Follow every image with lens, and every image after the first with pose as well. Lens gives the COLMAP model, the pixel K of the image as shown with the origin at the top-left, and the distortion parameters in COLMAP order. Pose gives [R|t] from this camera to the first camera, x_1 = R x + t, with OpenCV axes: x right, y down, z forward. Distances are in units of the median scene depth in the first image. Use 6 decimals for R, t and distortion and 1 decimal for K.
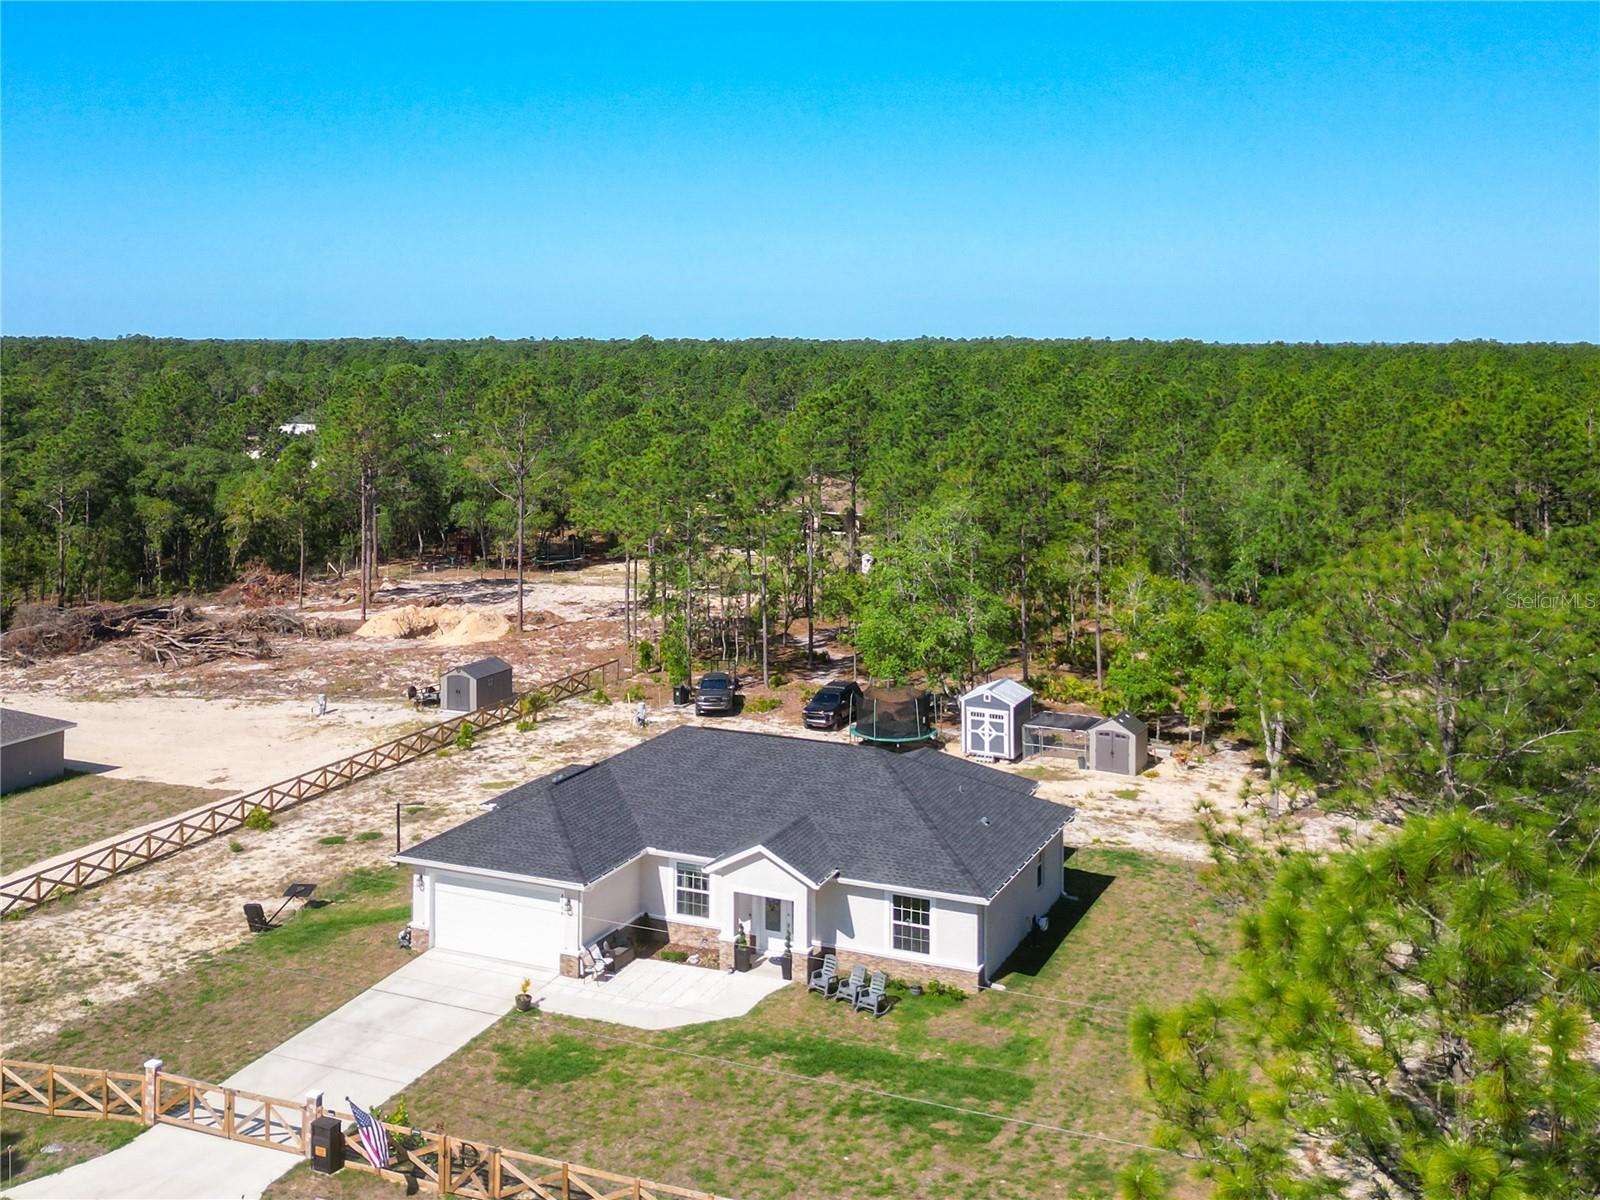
lens RADIAL K [[1633.0, 0, 773.6], [0, 1633.0, 391.4], [0, 0, 1]] dist [0.079651, -0.090511]
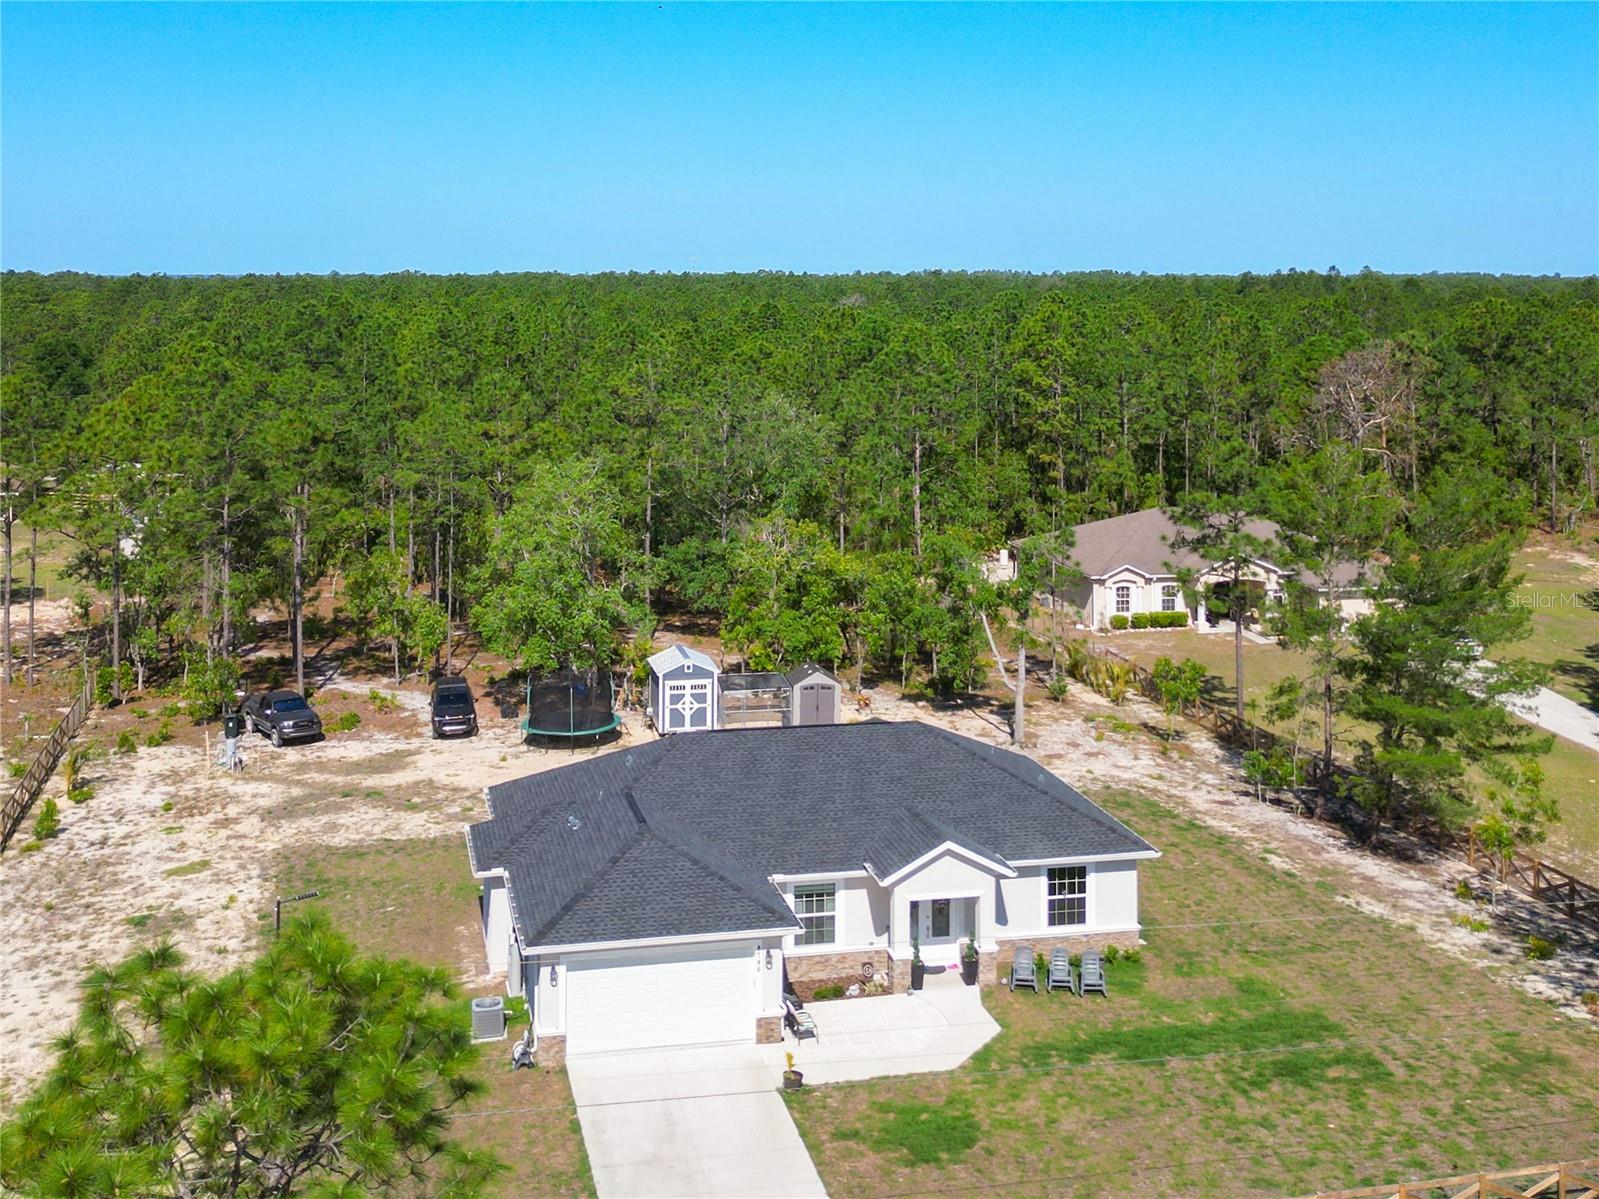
lens RADIAL K [[1827.5, 0, 732.7], [0, 1827.5, 364.5], [0, 0, 1]] dist [0.067084, -0.063669]
pose [[0.810568, -0.033062, 0.584710, -0.631615], [0.021457, 0.999411, 0.026765, -0.008125], [-0.585251, -0.009148, 0.810801, 0.254533]]
